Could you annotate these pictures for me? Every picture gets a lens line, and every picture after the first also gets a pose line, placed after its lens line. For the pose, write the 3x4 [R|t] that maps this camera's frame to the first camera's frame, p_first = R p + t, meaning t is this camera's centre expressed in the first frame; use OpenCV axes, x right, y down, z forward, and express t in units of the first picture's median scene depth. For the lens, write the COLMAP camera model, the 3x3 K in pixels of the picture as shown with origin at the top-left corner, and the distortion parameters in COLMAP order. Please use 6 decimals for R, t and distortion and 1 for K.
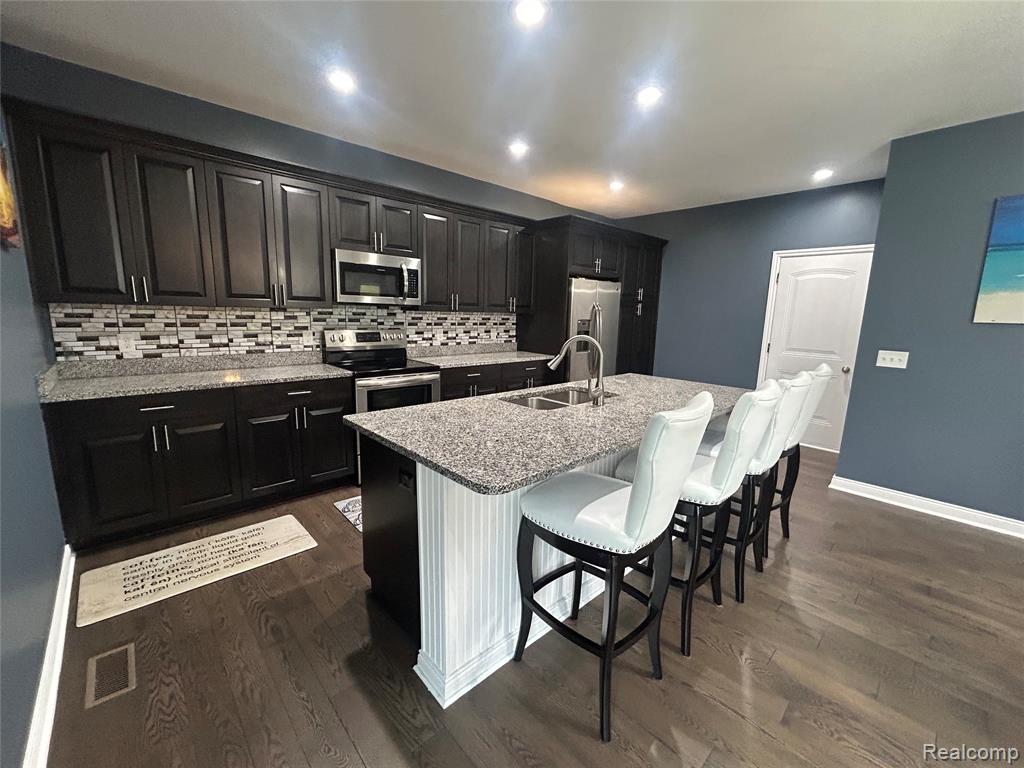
lens RADIAL K [[418.0, 0, 512.0], [0, 418.0, 384.0], [0, 0, 1]] dist [-0.000794, -0.000608]
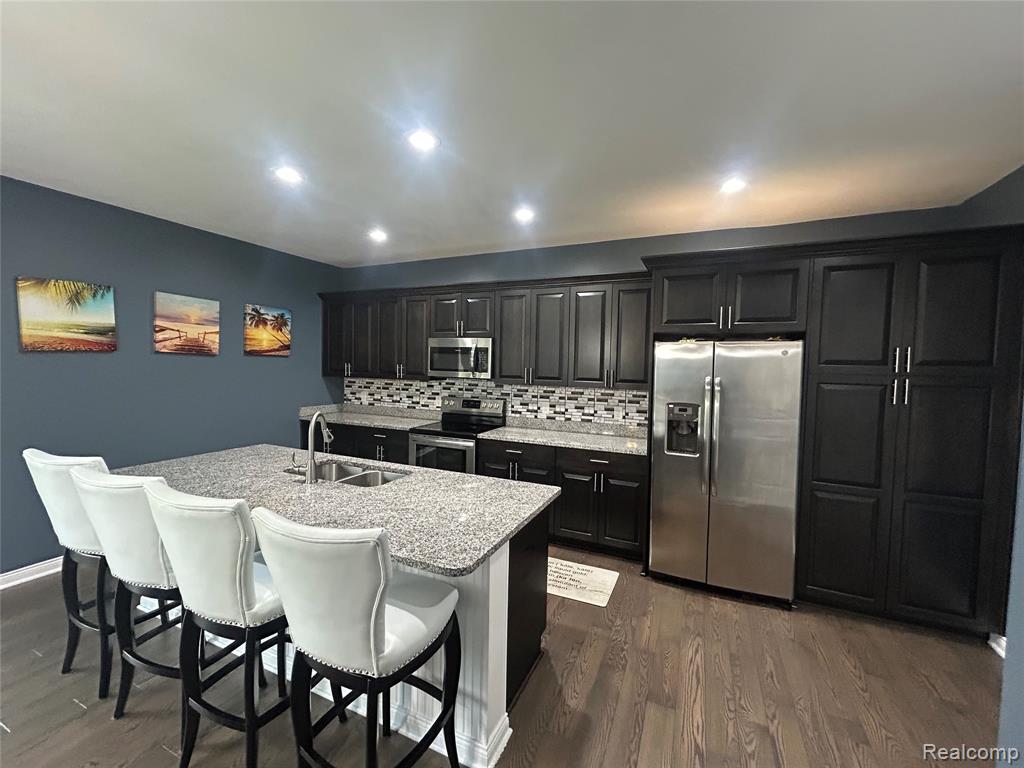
lens RADIAL K [[429.0, 0, 512.0], [0, 429.0, 384.0], [0, 0, 1]] dist [-0.002322, -0.000231]
pose [[0.384187, 0.029884, -0.922771, 0.914902], [-0.167914, 0.985069, -0.038008, -0.154513], [0.907857, 0.169549, 0.383469, 0.678630]]
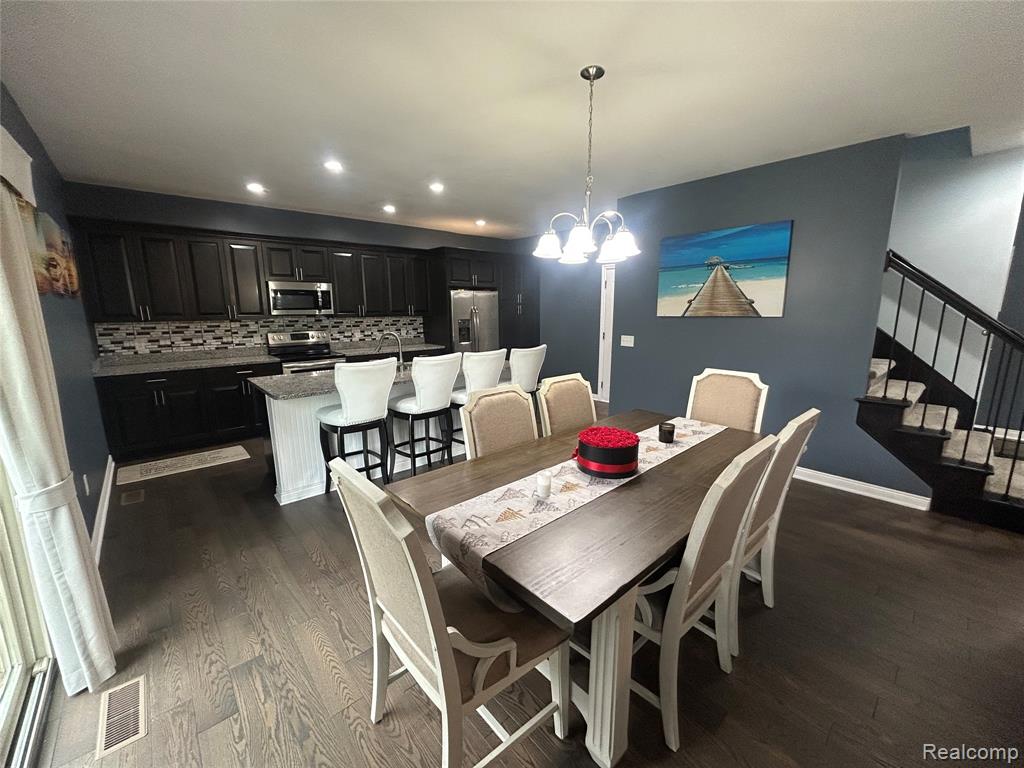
lens RADIAL K [[406.2, 0, 512.0], [0, 406.2, 384.0], [0, 0, 1]] dist [-0.000980, 0.000680]
pose [[0.999256, -0.026071, -0.028406, 0.492219], [0.026513, 0.999532, 0.015279, 0.060192], [0.027994, -0.016021, 0.999480, -0.474175]]
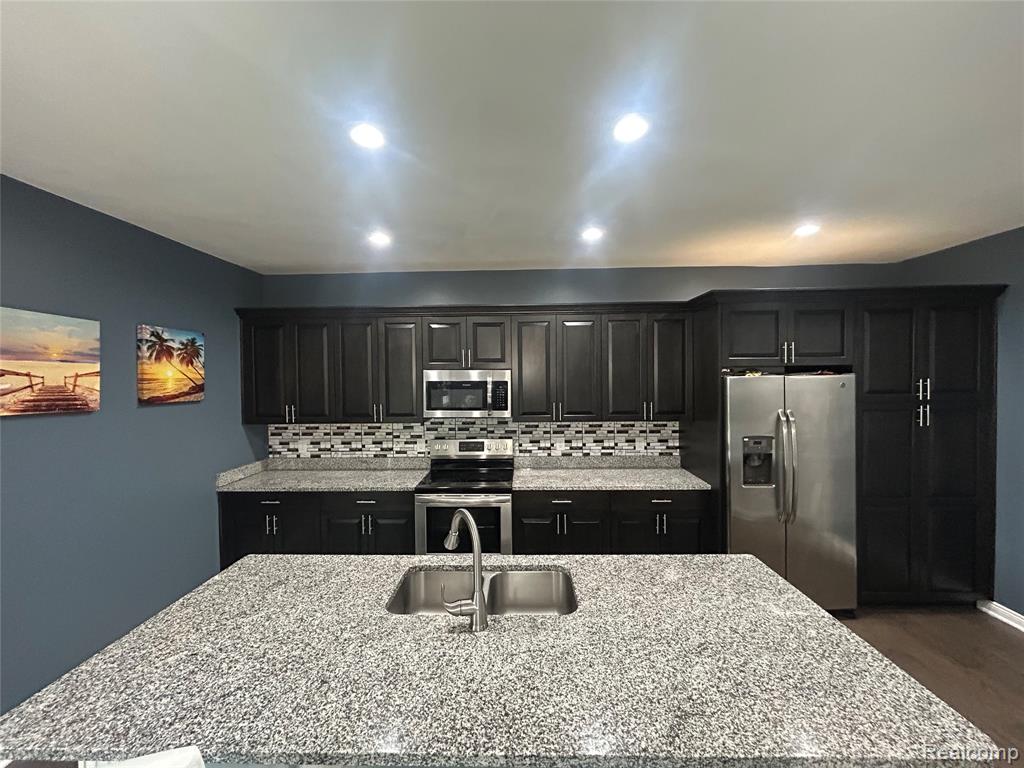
lens RADIAL K [[418.0, 0, 512.0], [0, 418.0, 384.0], [0, 0, 1]] dist [-0.000794, -0.000608]
pose [[0.717974, -0.013811, -0.695933, 0.474355], [-0.091383, 0.989279, -0.113911, -0.169712], [0.690045, 0.145382, 0.709015, 0.355615]]
